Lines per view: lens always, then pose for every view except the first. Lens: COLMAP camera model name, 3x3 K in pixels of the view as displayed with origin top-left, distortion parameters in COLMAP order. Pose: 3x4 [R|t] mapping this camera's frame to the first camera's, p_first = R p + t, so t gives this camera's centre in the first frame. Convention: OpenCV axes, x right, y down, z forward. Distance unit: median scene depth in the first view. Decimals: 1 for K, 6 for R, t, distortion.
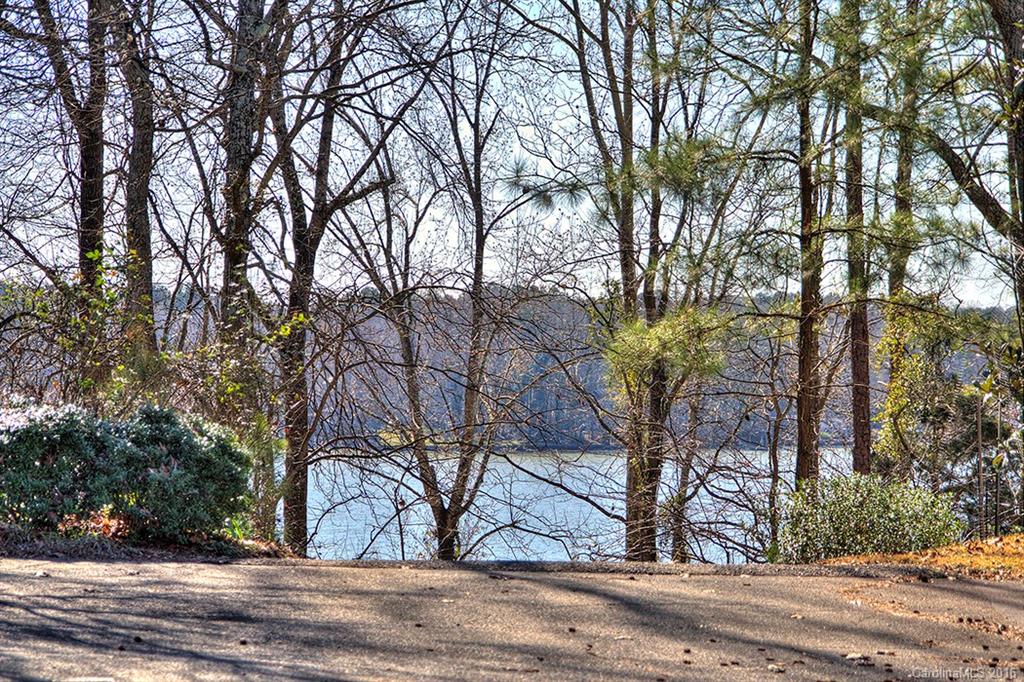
lens RADIAL K [[4037.2, 0, 512.1], [0, 4037.2, 342.7], [0, 0, 1]] dist [-0.071344, 0.000000]
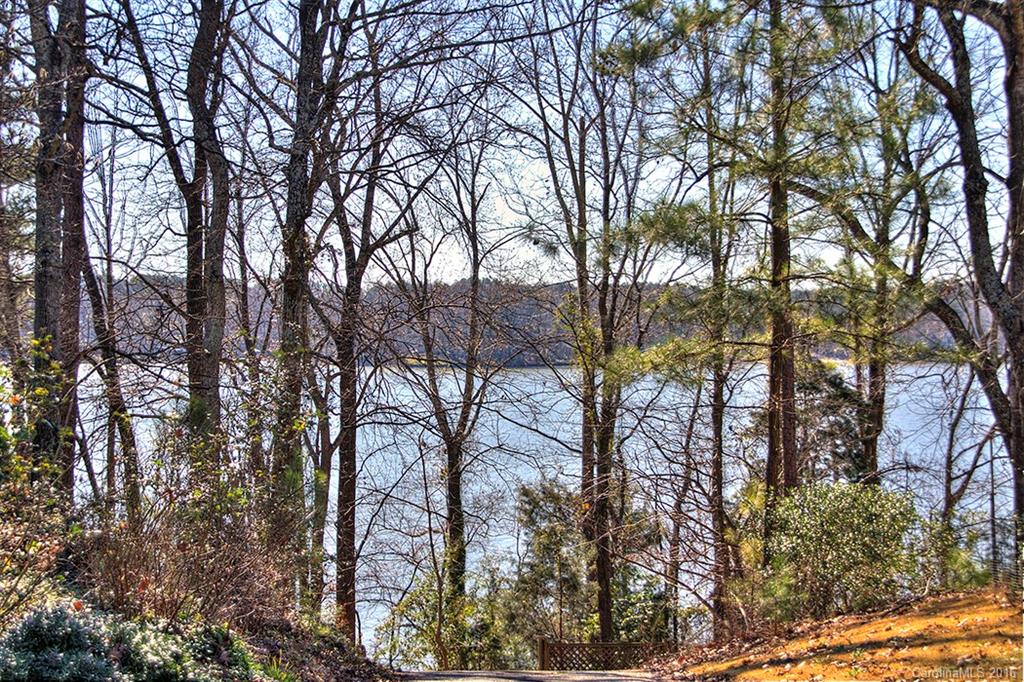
lens RADIAL K [[2059.2, 0, 519.1], [0, 2059.2, 341.3], [0, 0, 1]] dist [0.018954, 0.000000]
pose [[0.999731, 0.006776, 0.022190, -0.009245], [-0.007368, 0.999616, 0.026695, -0.020731], [-0.022000, -0.026851, 0.999397, 0.273899]]
